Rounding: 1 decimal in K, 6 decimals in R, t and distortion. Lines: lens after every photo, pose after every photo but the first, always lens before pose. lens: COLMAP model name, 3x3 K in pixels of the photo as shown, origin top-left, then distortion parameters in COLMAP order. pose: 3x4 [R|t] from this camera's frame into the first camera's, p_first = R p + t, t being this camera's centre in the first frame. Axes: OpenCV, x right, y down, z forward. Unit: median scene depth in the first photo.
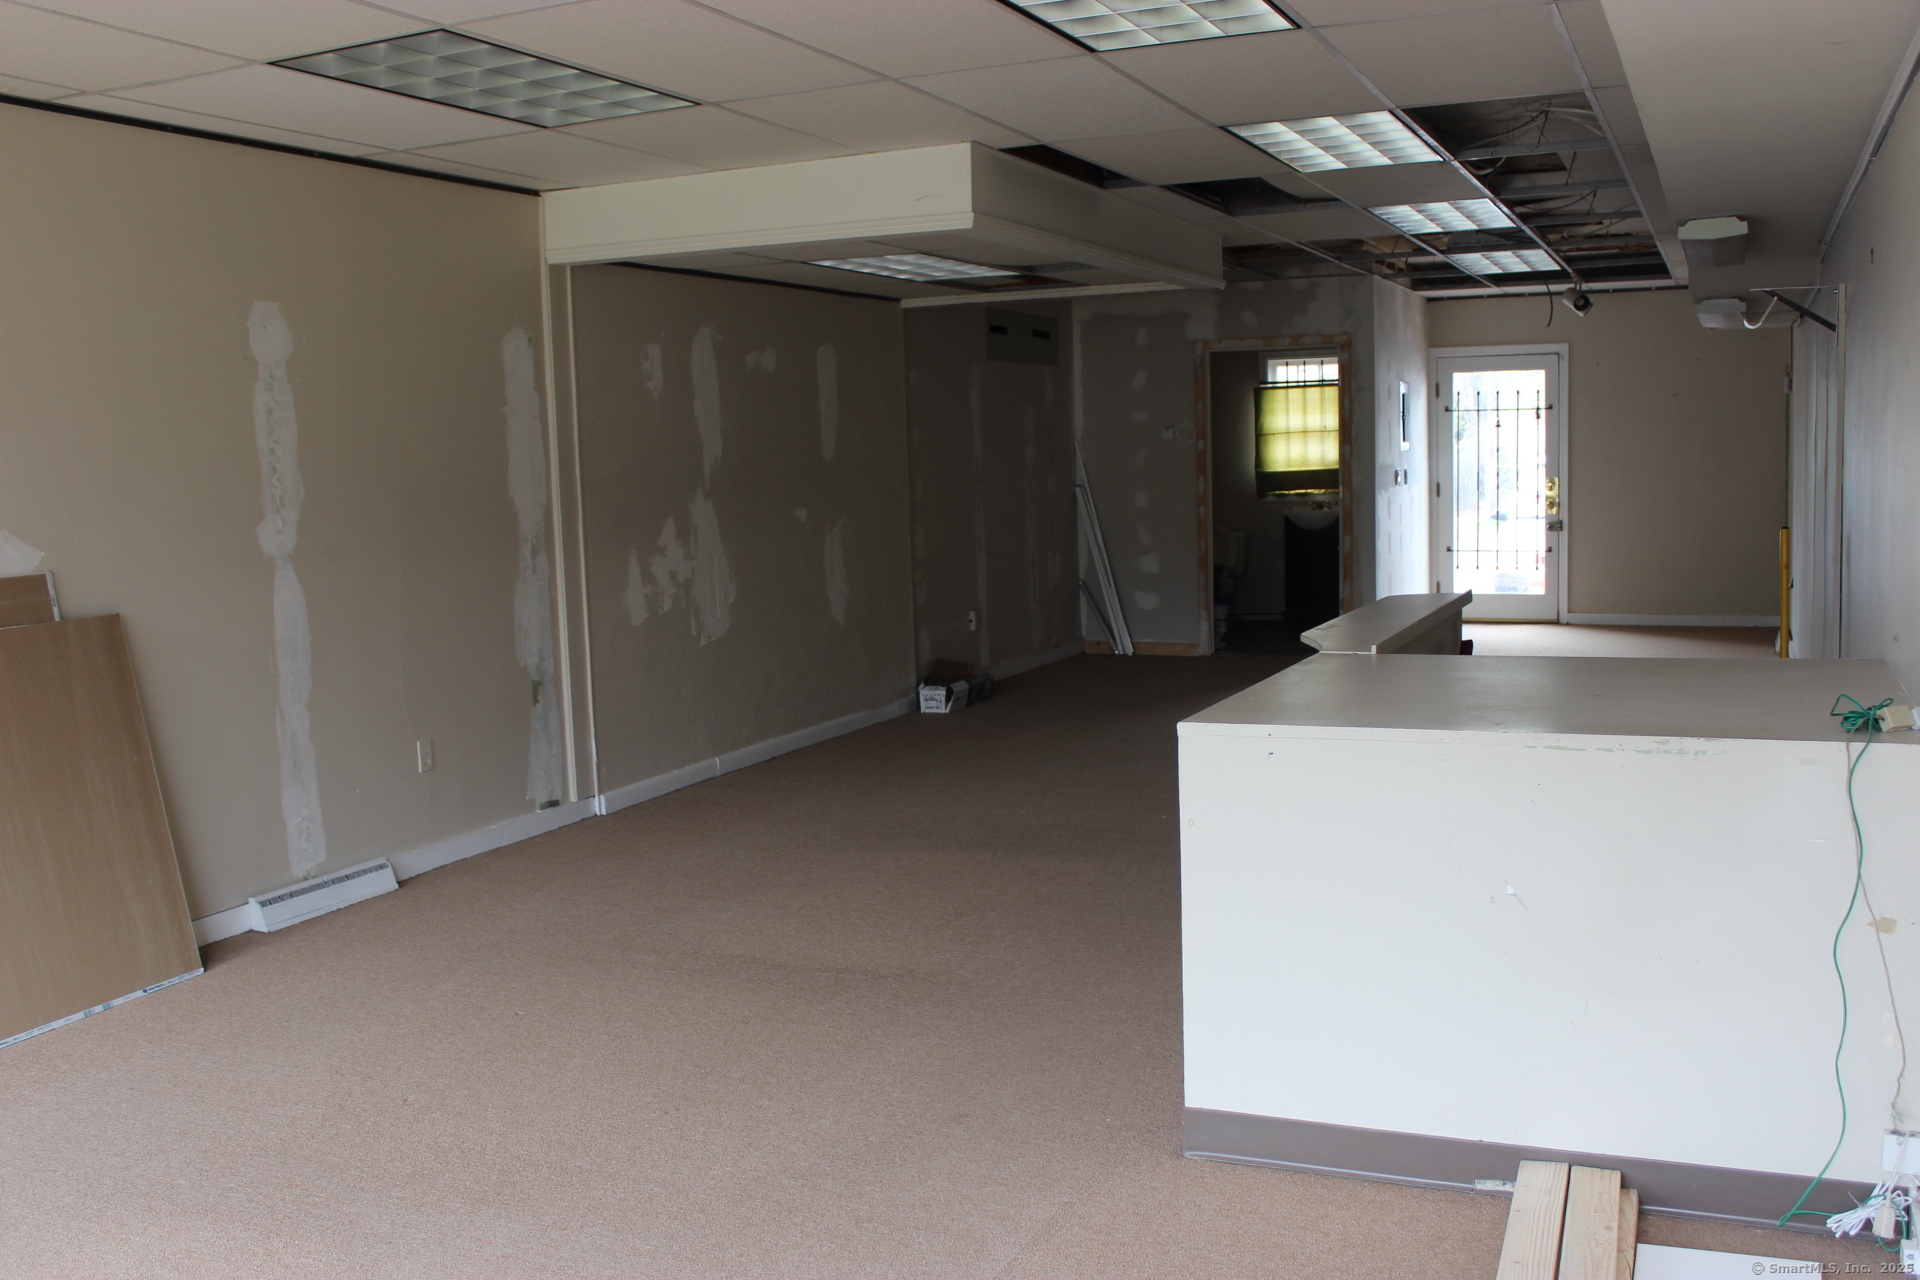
lens RADIAL K [[1807.3, 0, 987.1], [0, 1807.3, 671.1], [0, 0, 1]] dist [-0.162043, 0.165542]
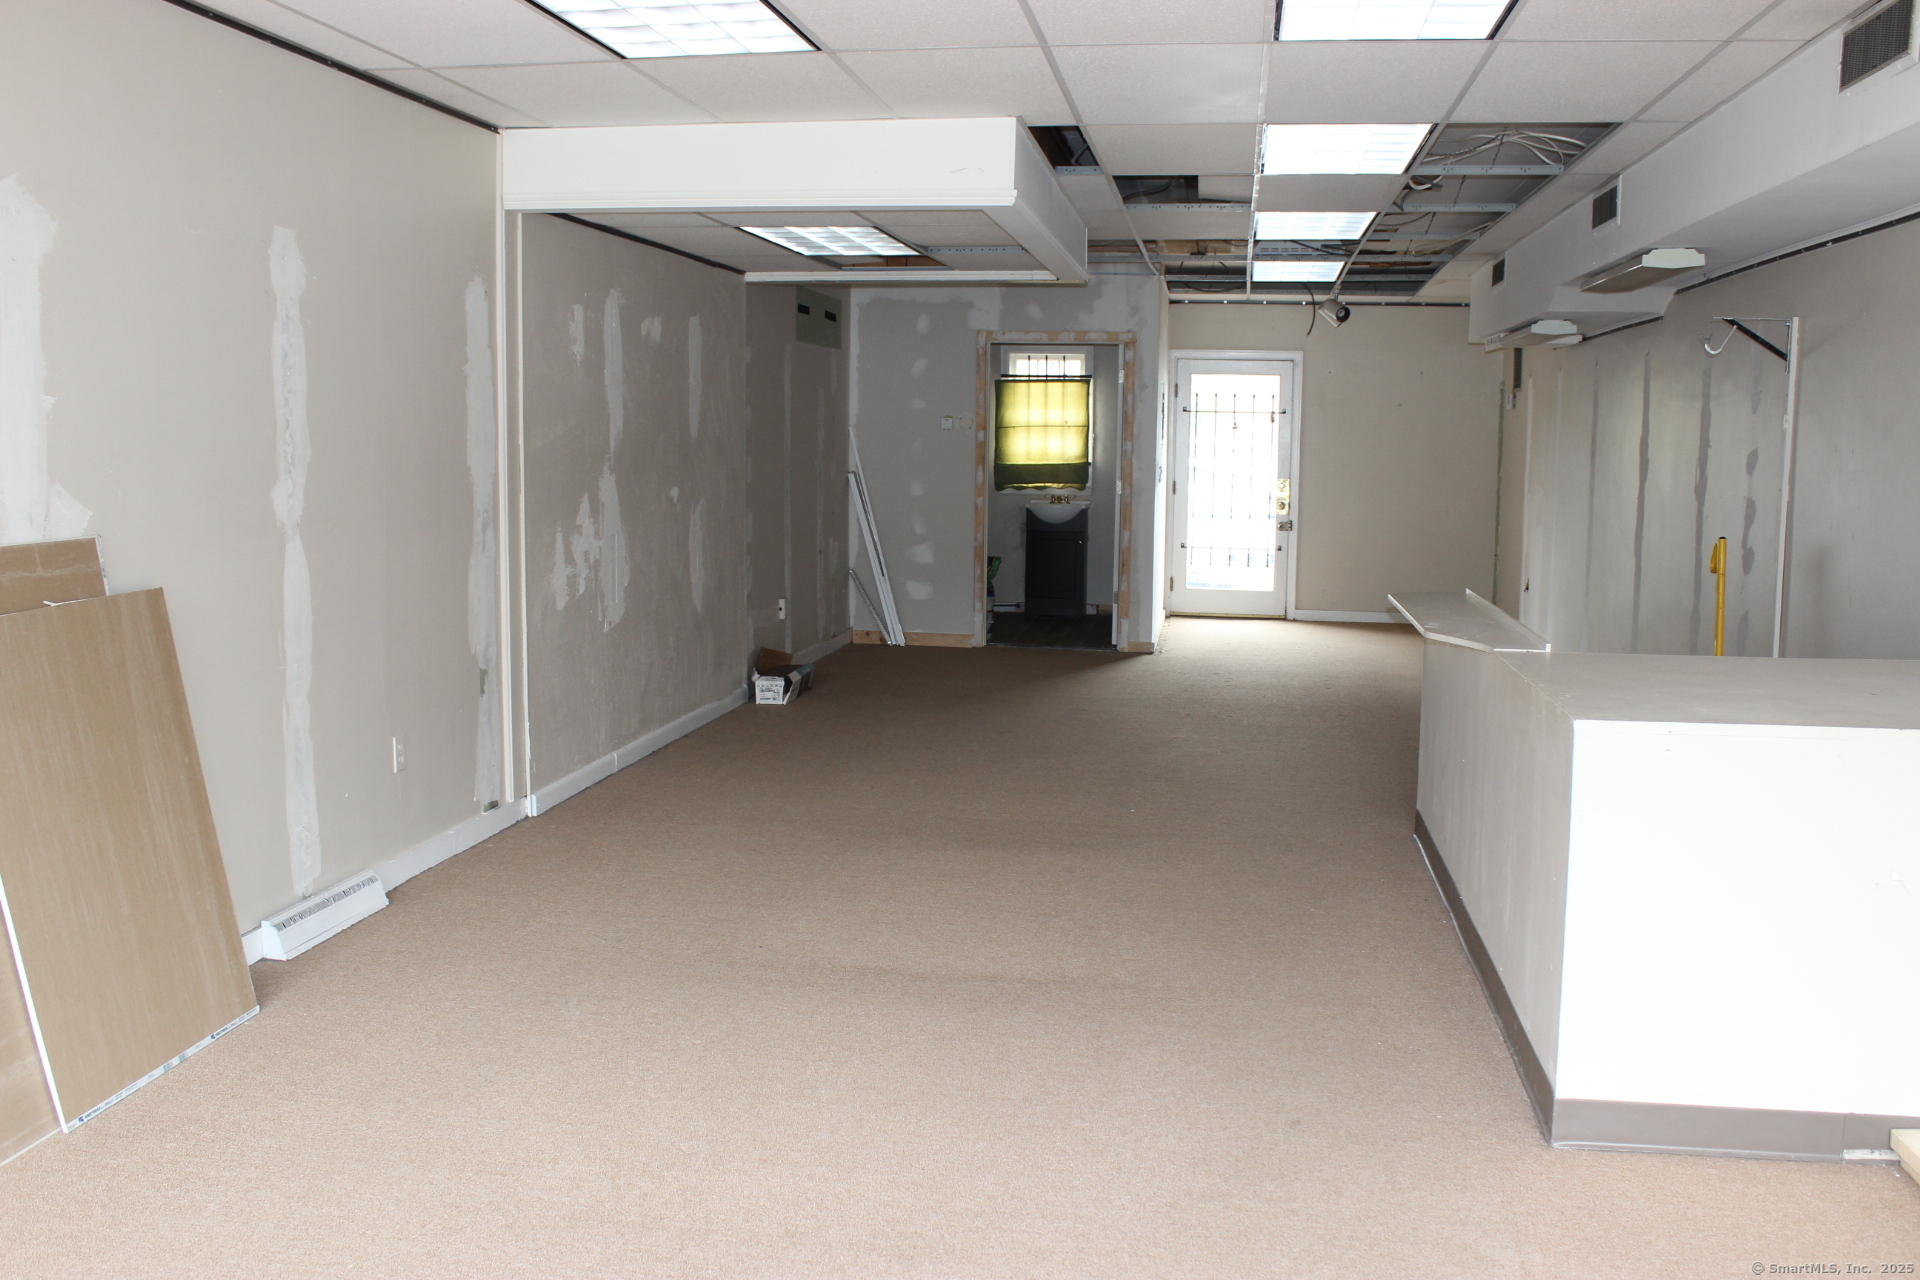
lens RADIAL K [[1807.3, 0, 987.1], [0, 1807.3, 671.1], [0, 0, 1]] dist [-0.162043, 0.165542]
pose [[0.963661, 0.007562, 0.267020, -0.226833], [-0.009218, 0.999945, 0.004949, -0.000456], [-0.266968, -0.007230, 0.963678, 0.057639]]
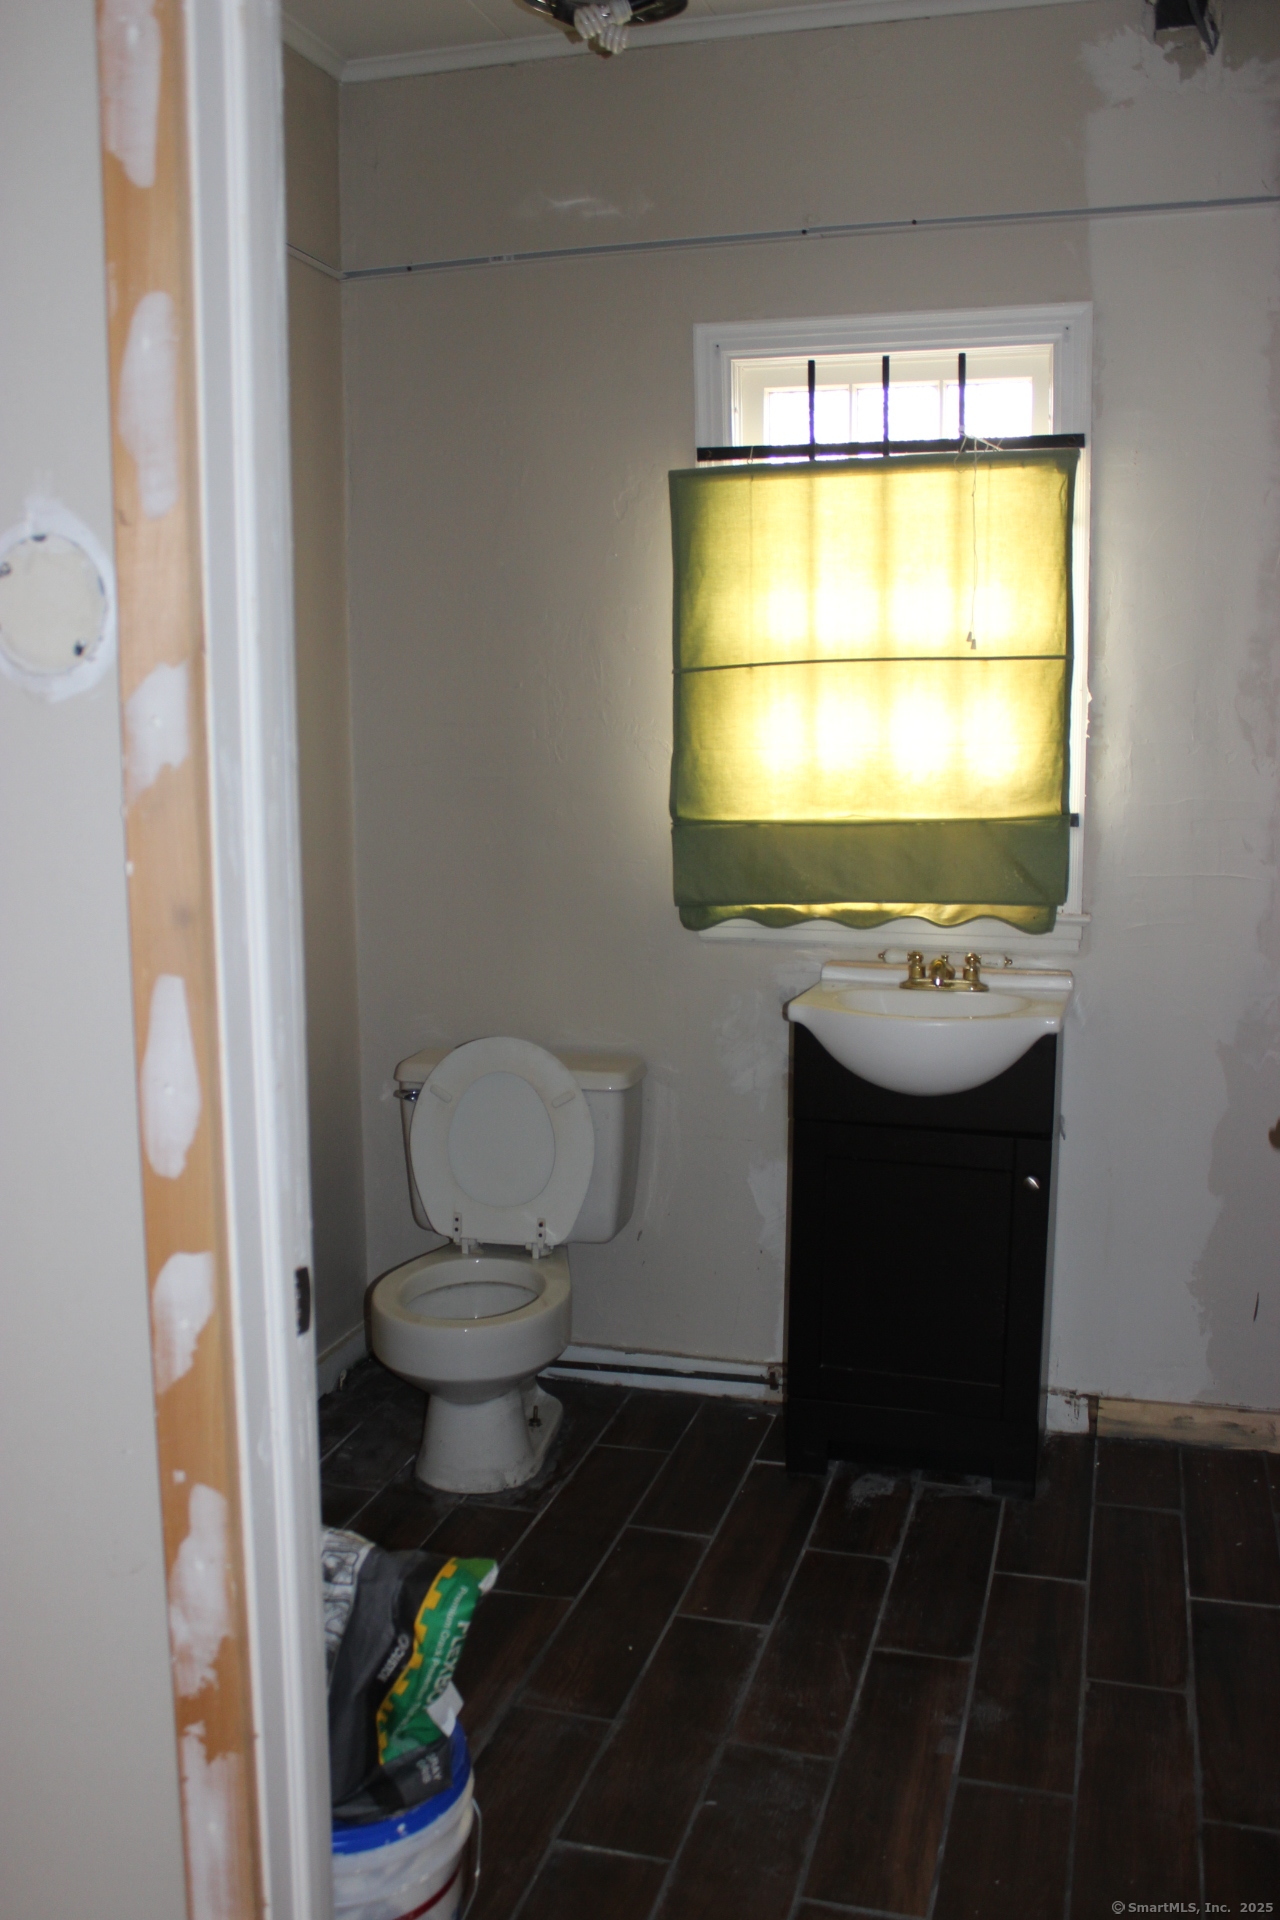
lens RADIAL K [[1807.3, 0, 640.0], [0, 1807.3, 960.0], [0, 0, 1]] dist [-0.162043, 0.165542]
pose [[0.992158, 0.007606, 0.124756, 0.212685], [-0.010190, 0.999746, 0.020091, -0.179480], [-0.124571, -0.021205, 0.991984, 1.406695]]
